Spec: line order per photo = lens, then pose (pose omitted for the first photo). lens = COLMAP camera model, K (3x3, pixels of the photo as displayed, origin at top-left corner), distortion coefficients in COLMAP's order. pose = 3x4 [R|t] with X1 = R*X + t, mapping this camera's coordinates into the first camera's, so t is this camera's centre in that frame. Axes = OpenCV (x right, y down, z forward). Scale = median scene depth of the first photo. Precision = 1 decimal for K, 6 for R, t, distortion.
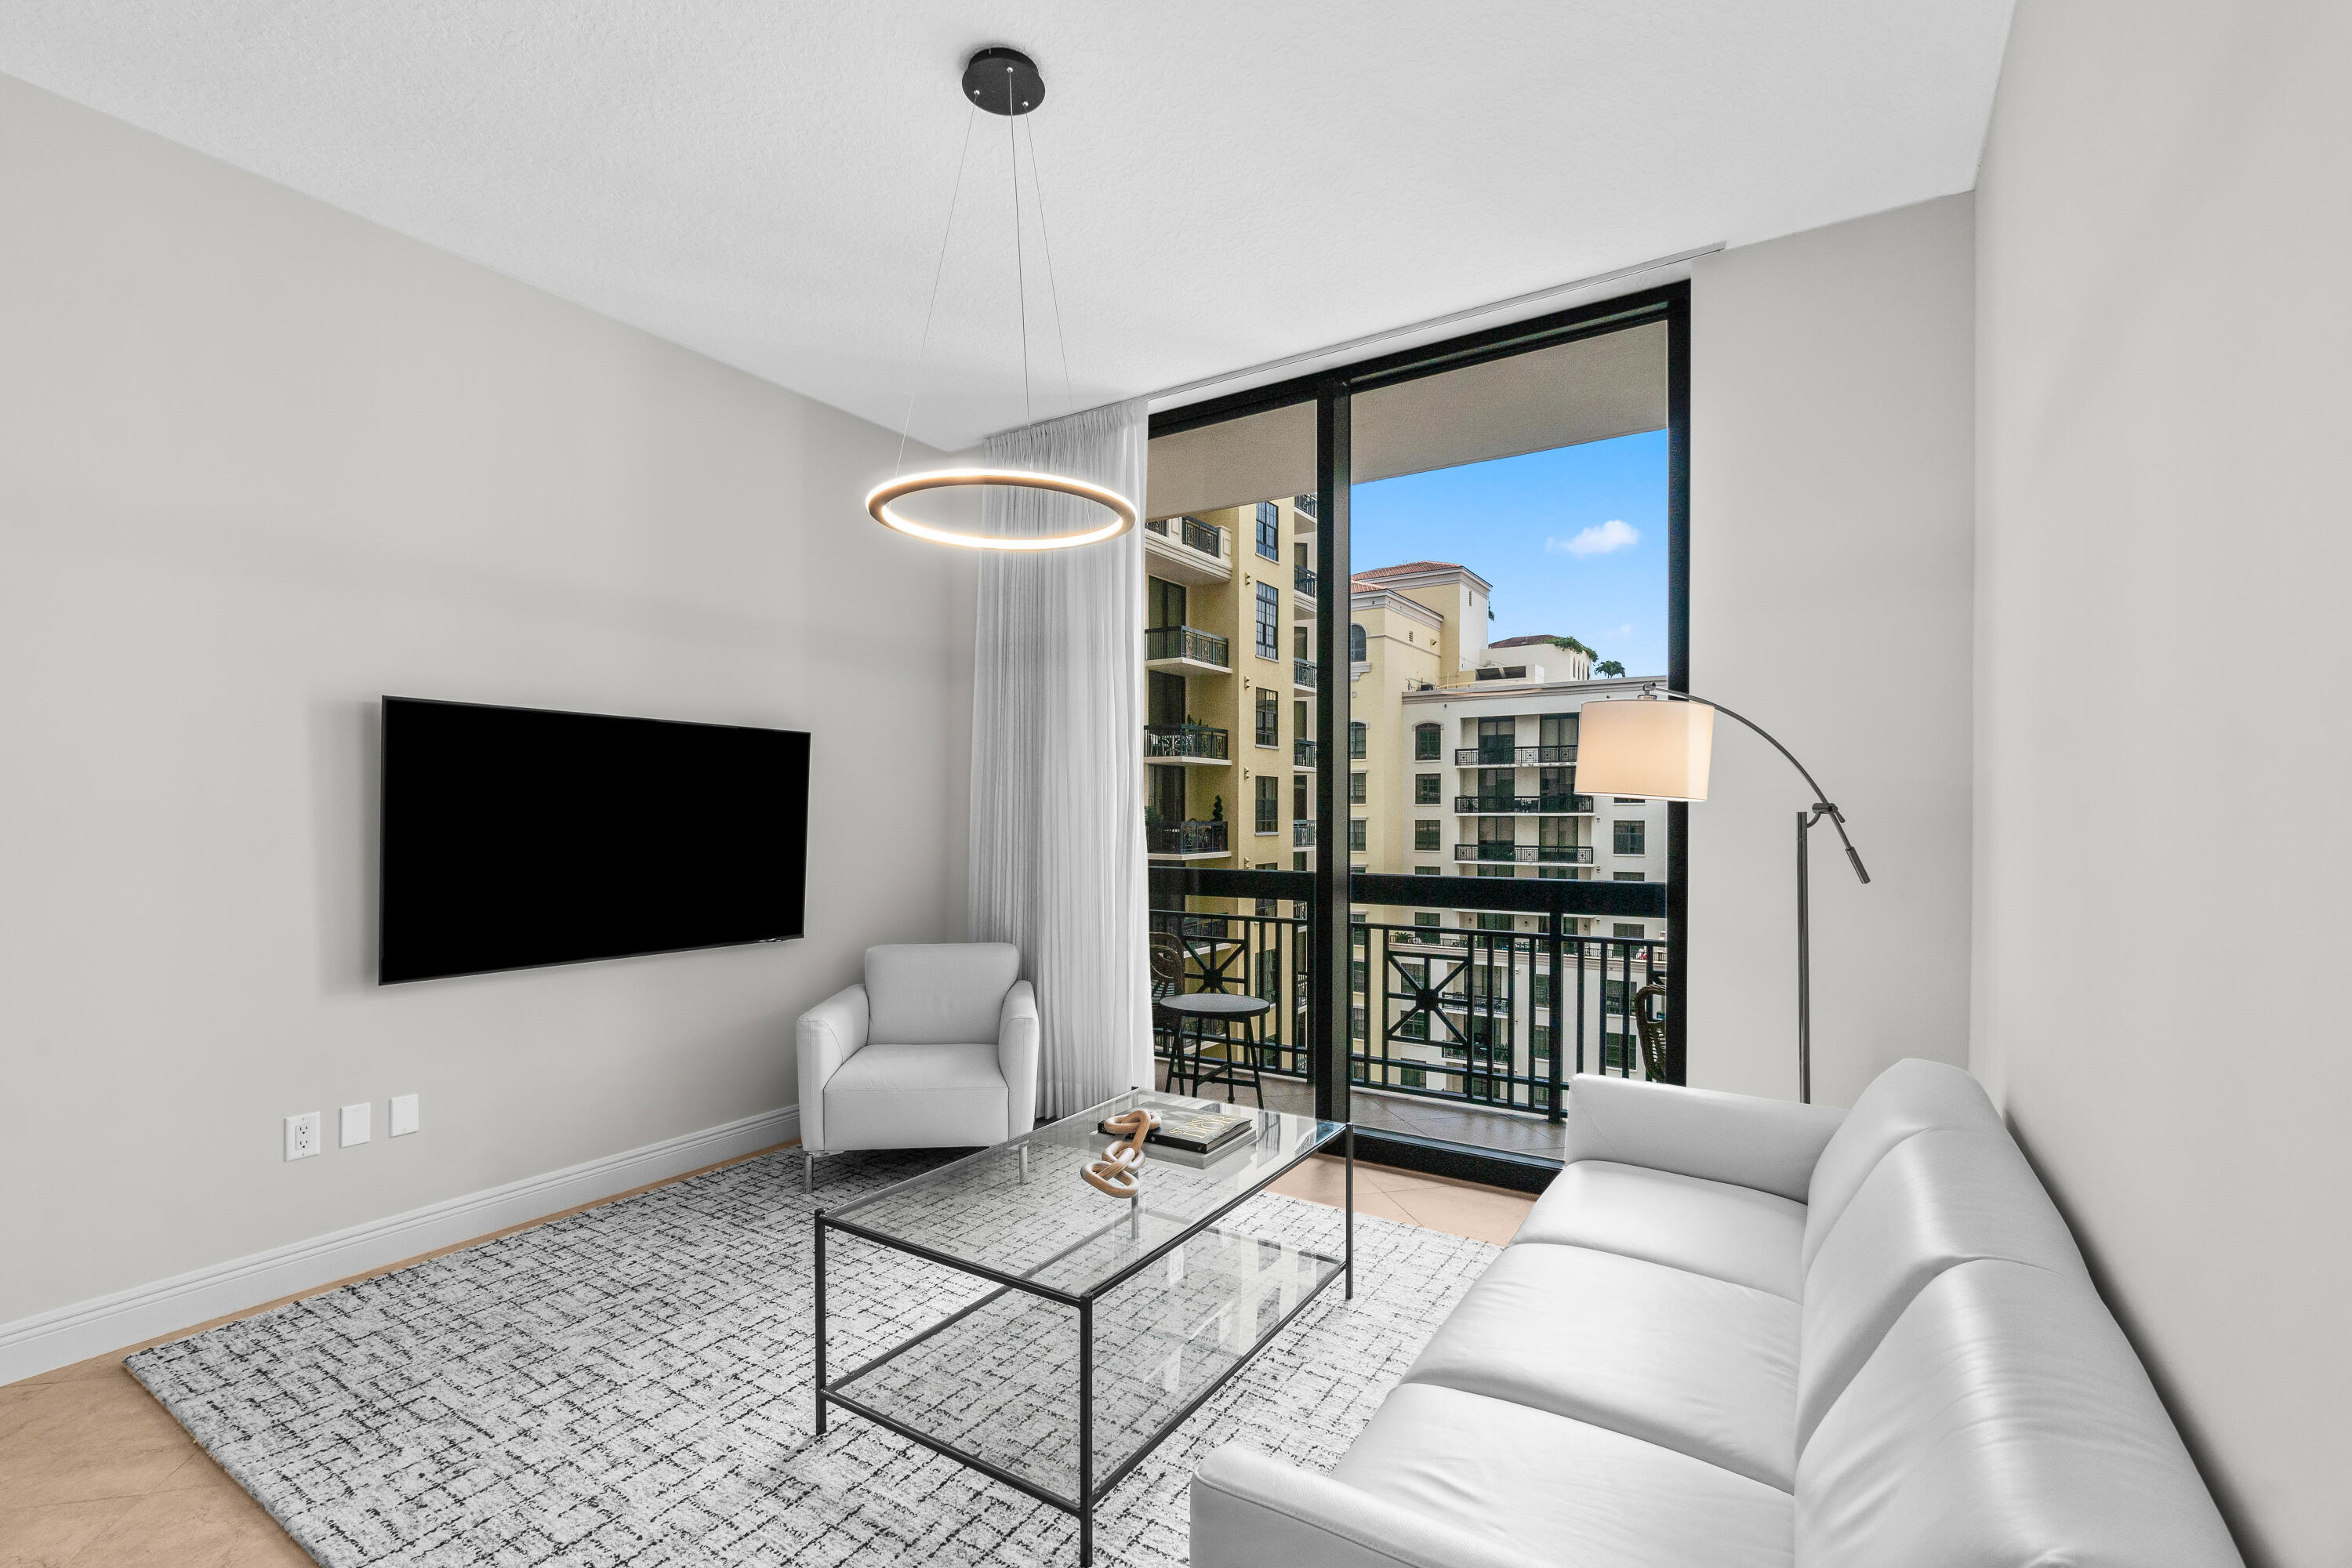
lens RADIAL K [[1036.1, 0, 1177.7], [0, 1036.1, 824.3], [0, 0, 1]] dist [-0.002601, -0.000360]
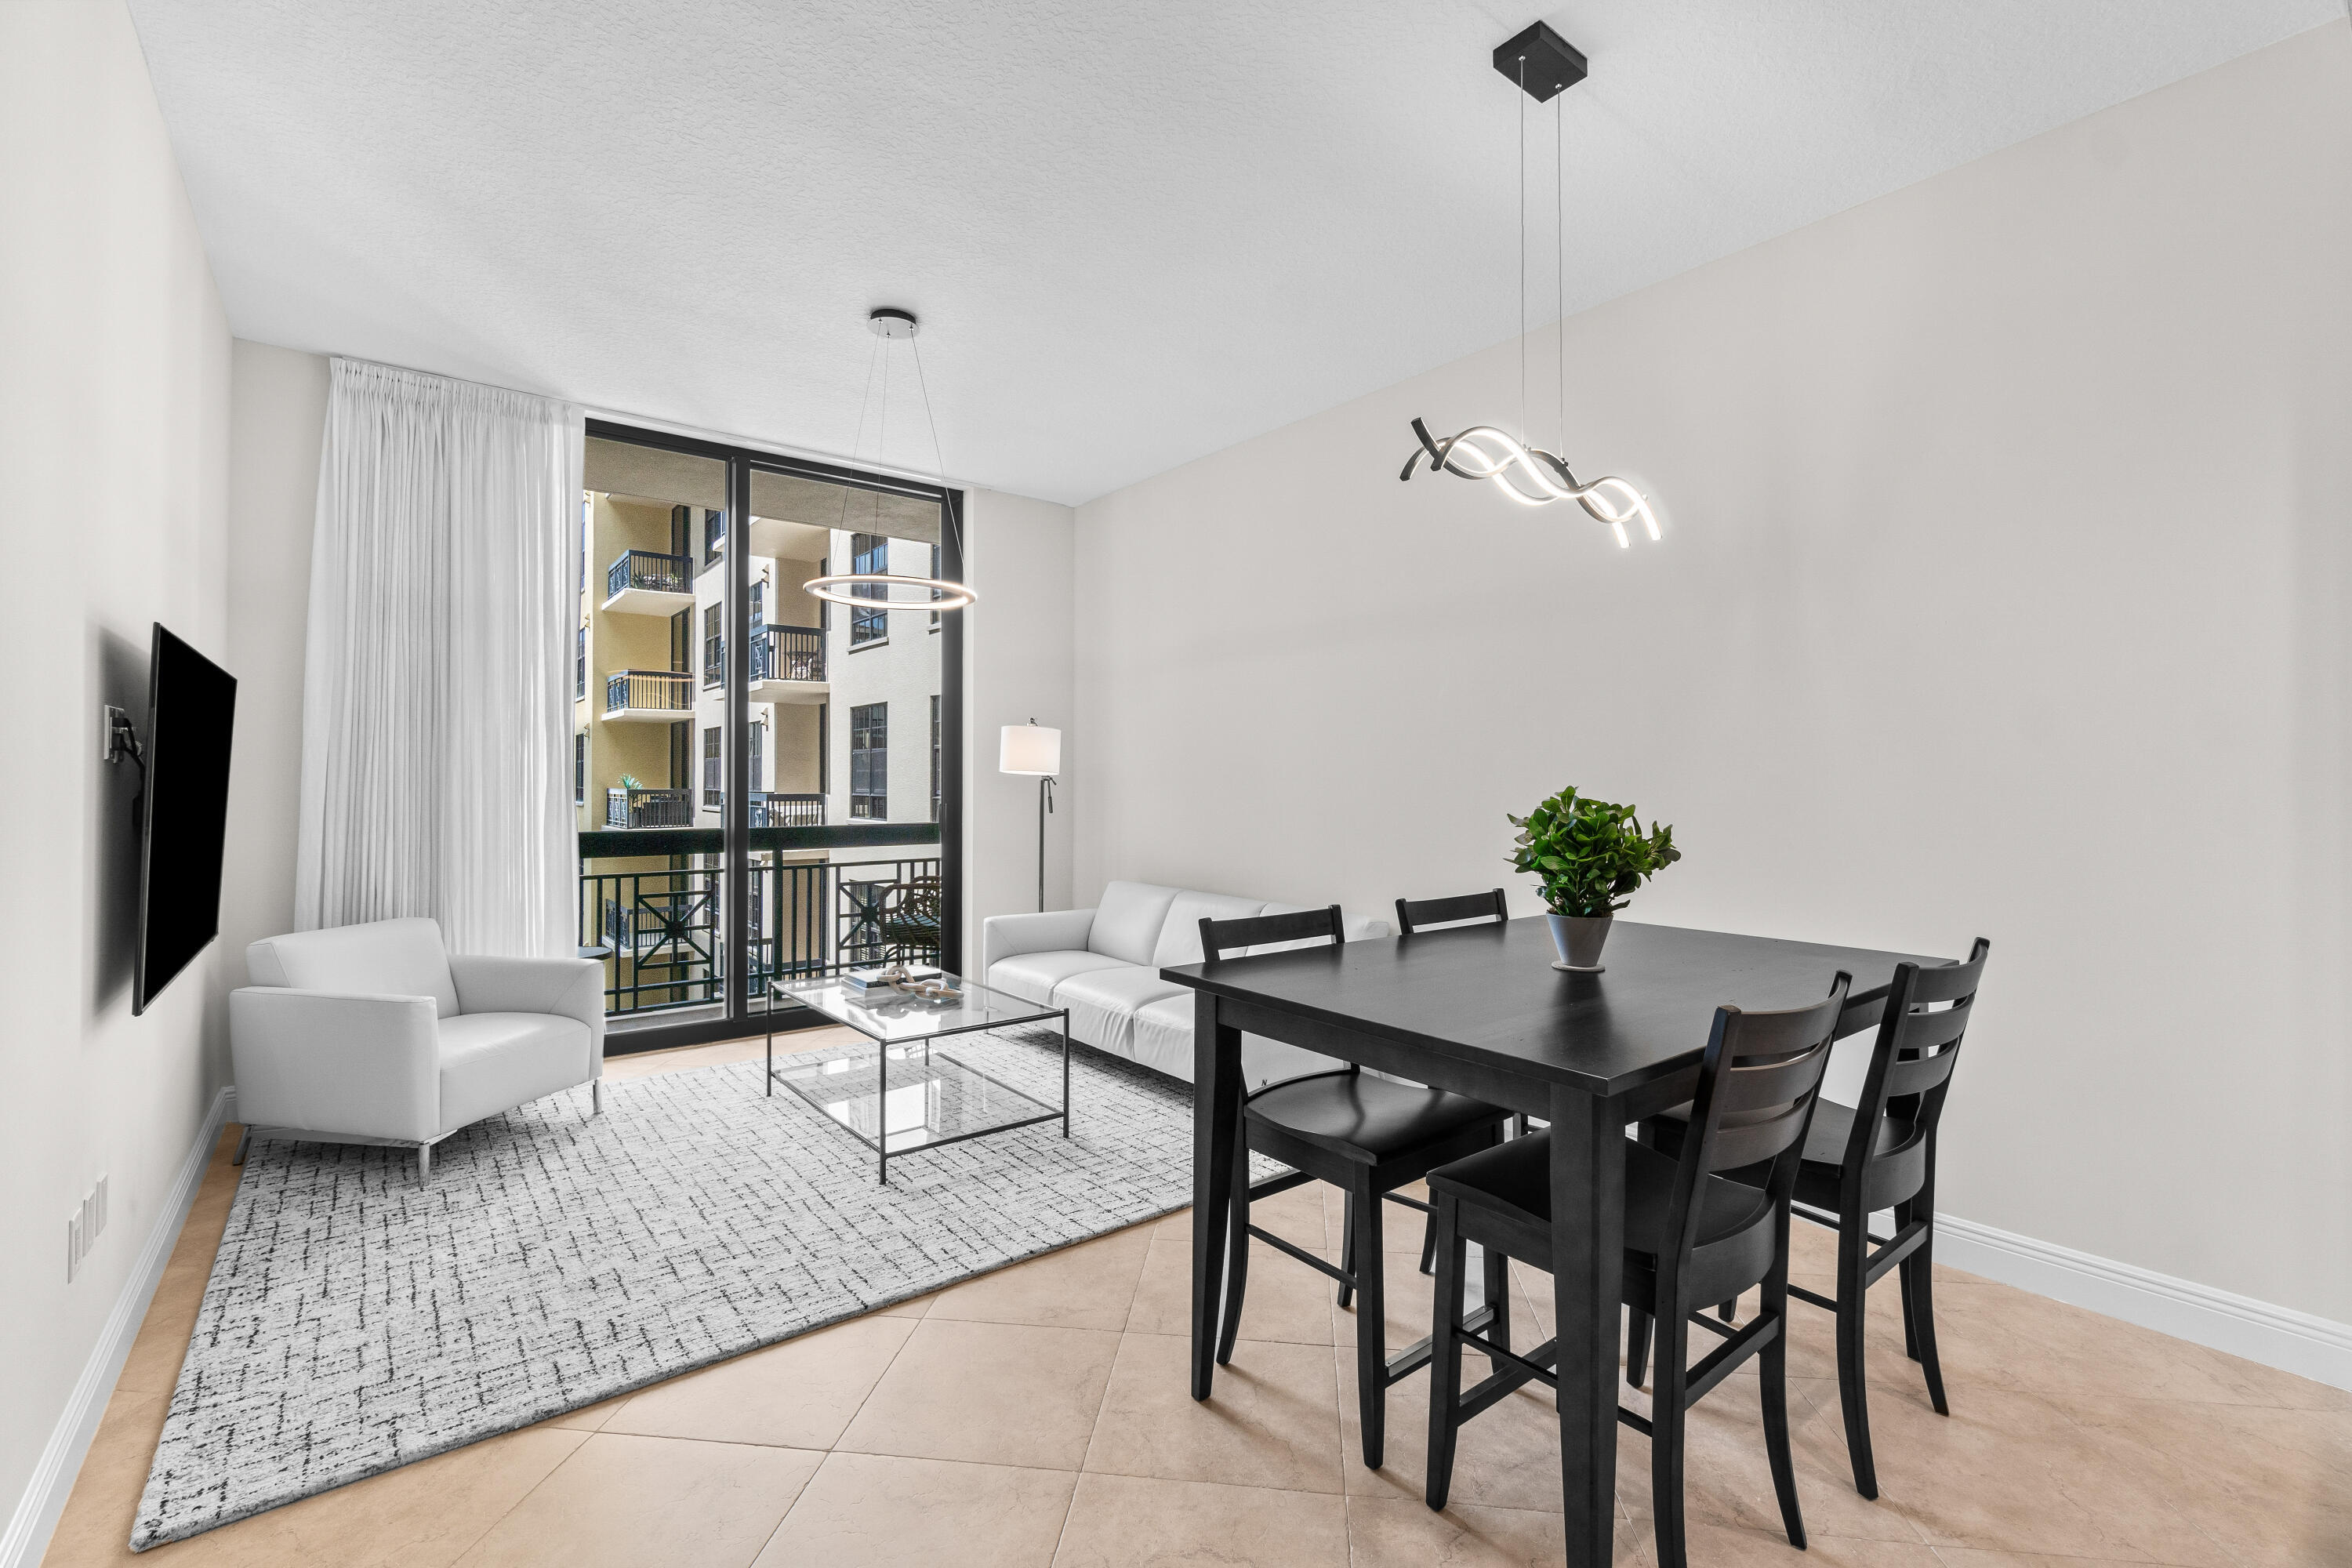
lens RADIAL K [[1023.0, 0, 1173.4], [0, 1023.0, 772.0], [0, 0, 1]] dist [0.000383, 0.000682]
pose [[0.328029, 0.009045, 0.944624, -0.100055], [0.005699, 0.999917, -0.011553, -0.000360], [-0.944650, 0.009173, 0.327951, 0.005289]]
